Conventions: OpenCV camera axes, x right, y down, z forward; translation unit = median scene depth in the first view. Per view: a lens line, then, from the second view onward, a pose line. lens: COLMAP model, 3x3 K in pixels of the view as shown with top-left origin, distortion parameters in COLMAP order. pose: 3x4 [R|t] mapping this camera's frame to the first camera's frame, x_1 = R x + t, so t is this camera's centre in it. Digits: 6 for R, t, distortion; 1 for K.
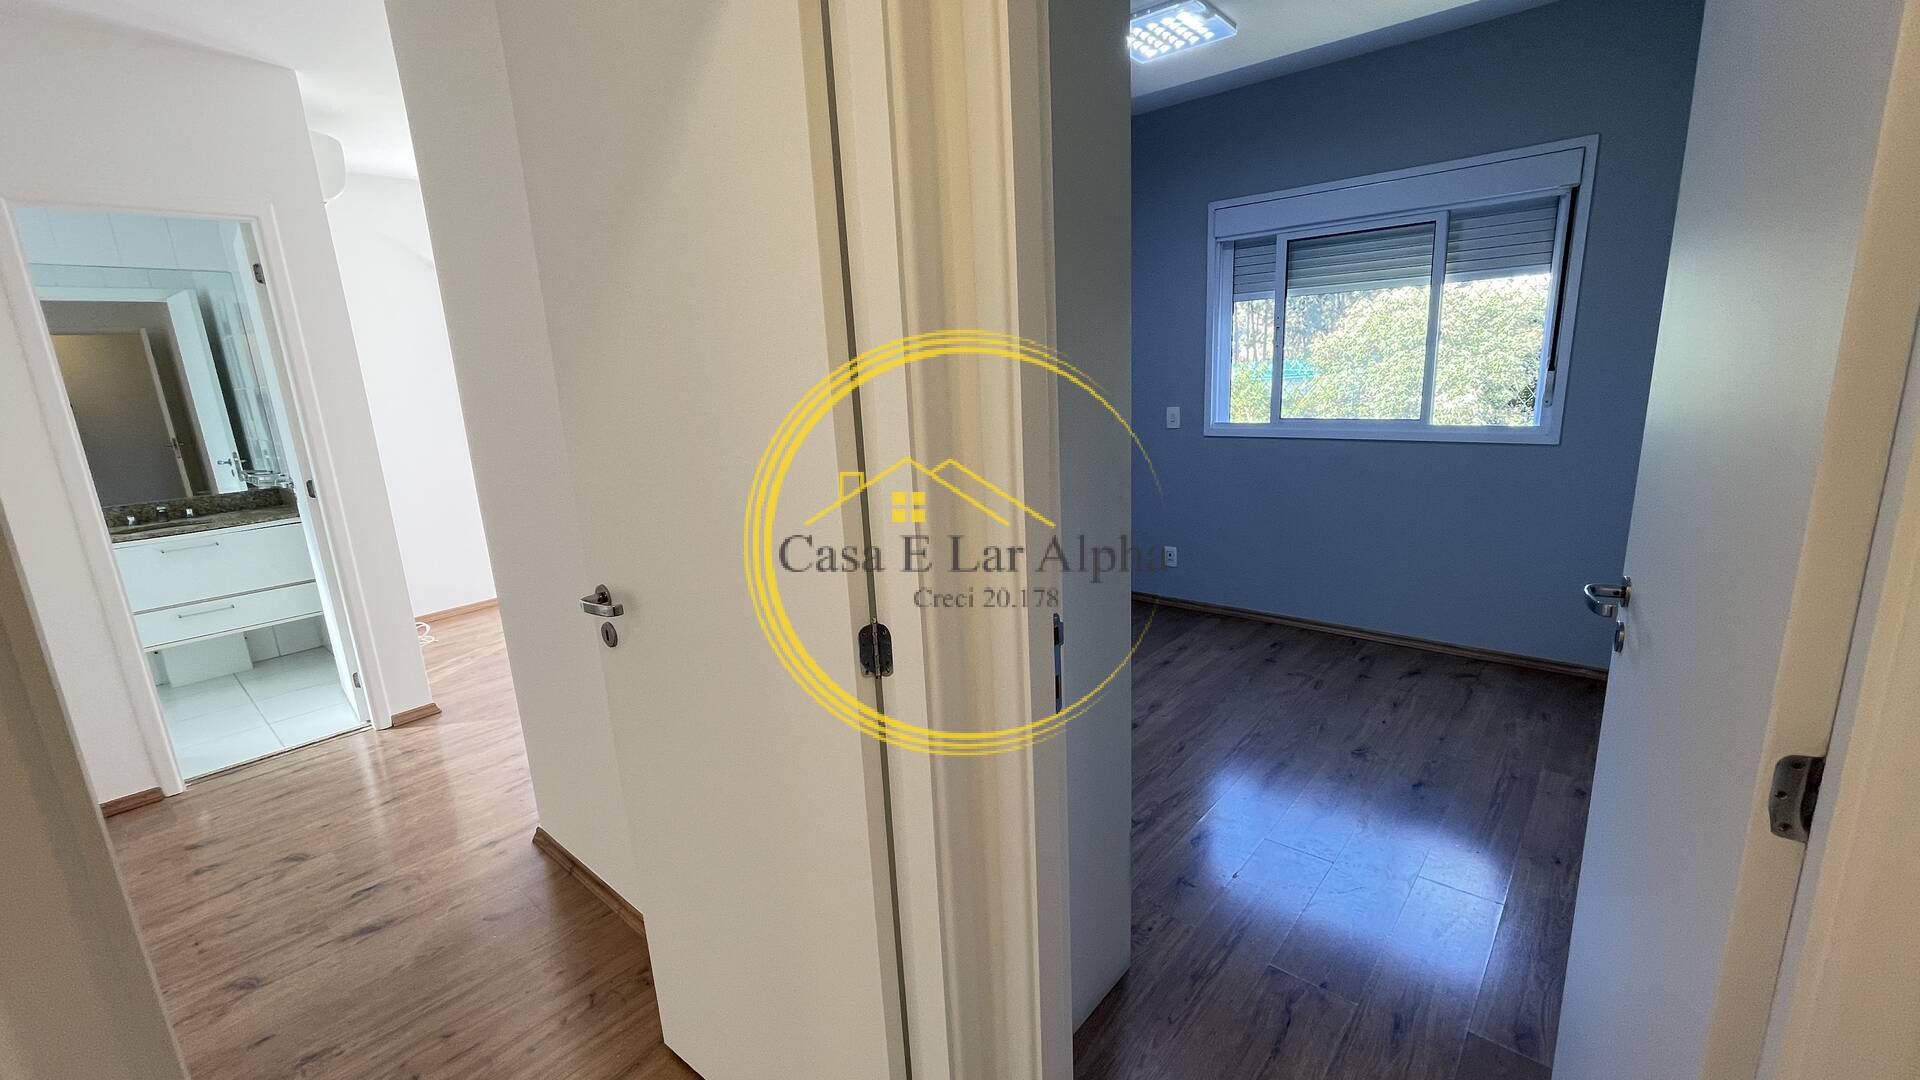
lens RADIAL K [[777.4, 0, 958.3], [0, 777.4, 540.8], [0, 0, 1]] dist [-0.001542, 0.000382]
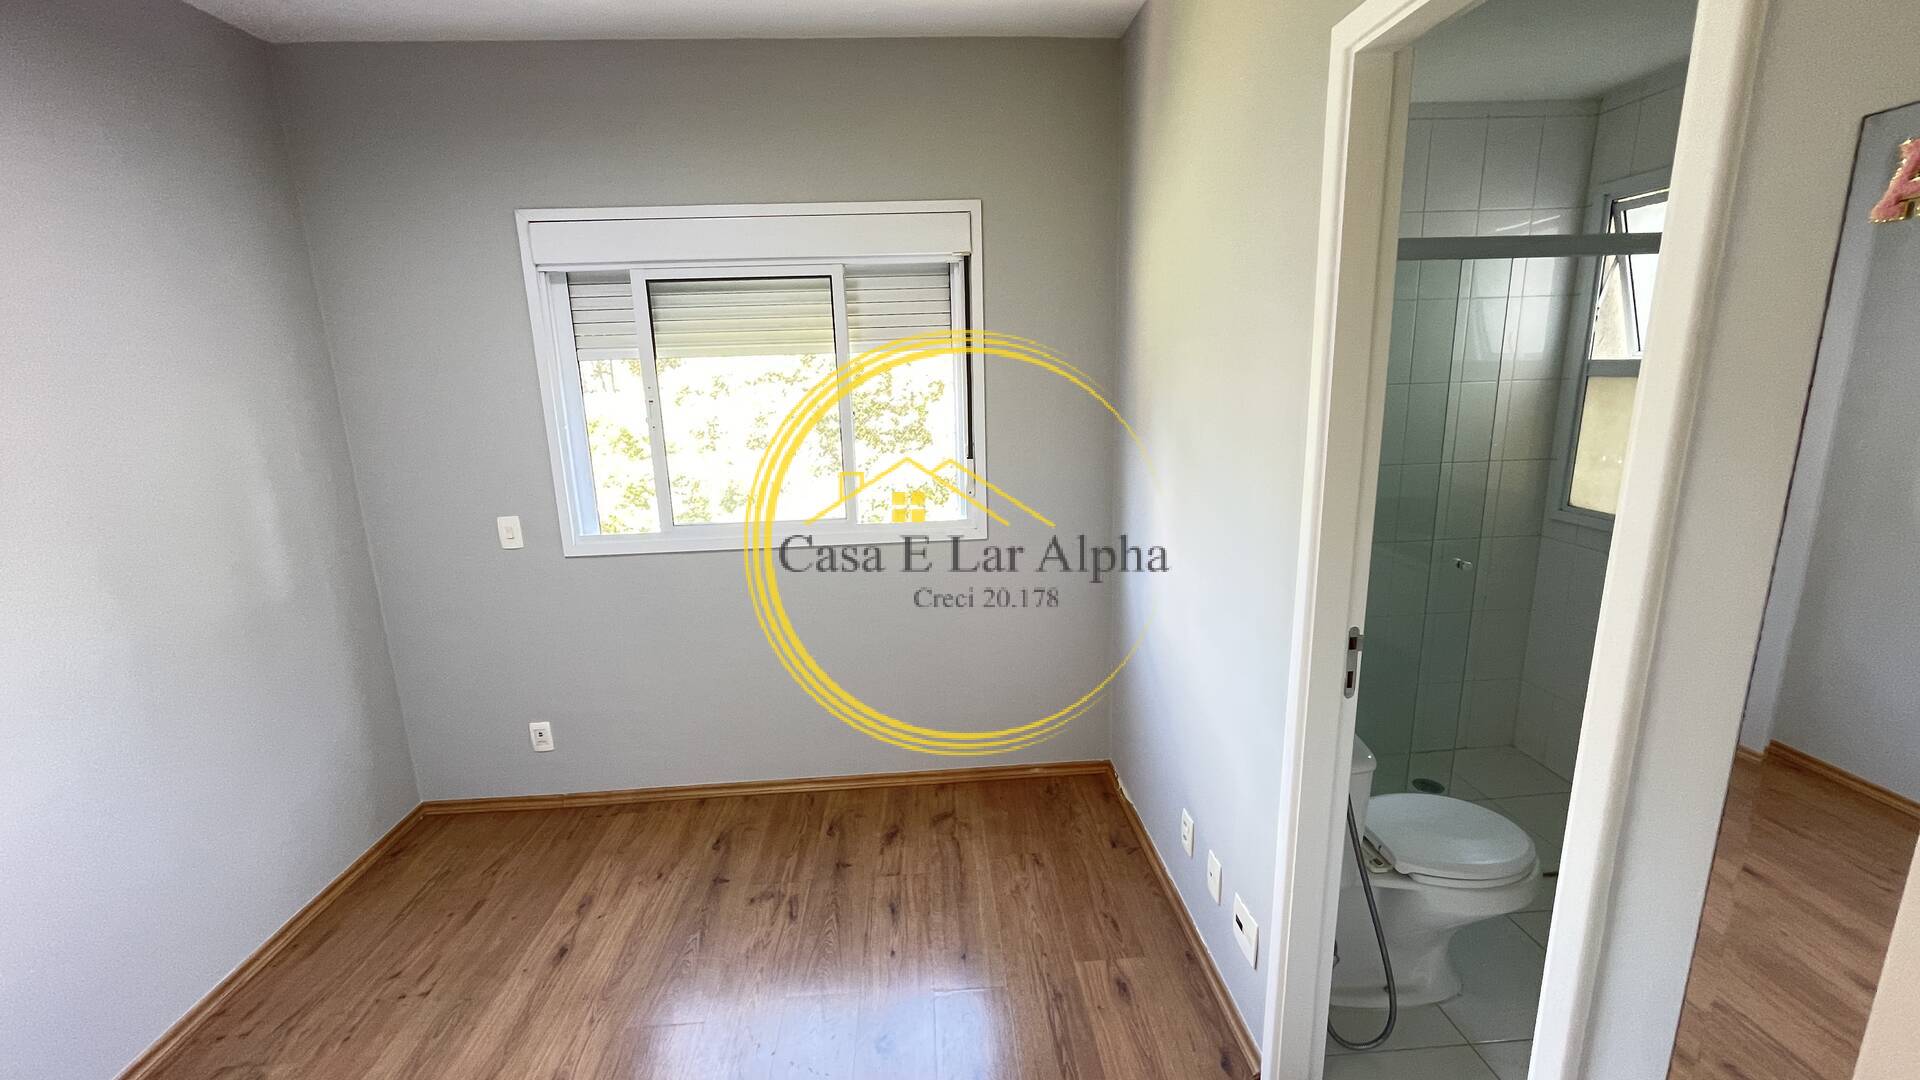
lens RADIAL K [[764.2, 0, 957.4], [0, 764.2, 540.0], [0, 0, 1]] dist [-0.020485, 0.000028]
pose [[0.711575, -0.124632, 0.691468, 0.124083], [0.151697, 0.988182, 0.022005, -0.131574], [-0.686039, 0.089235, 0.722072, 0.345227]]
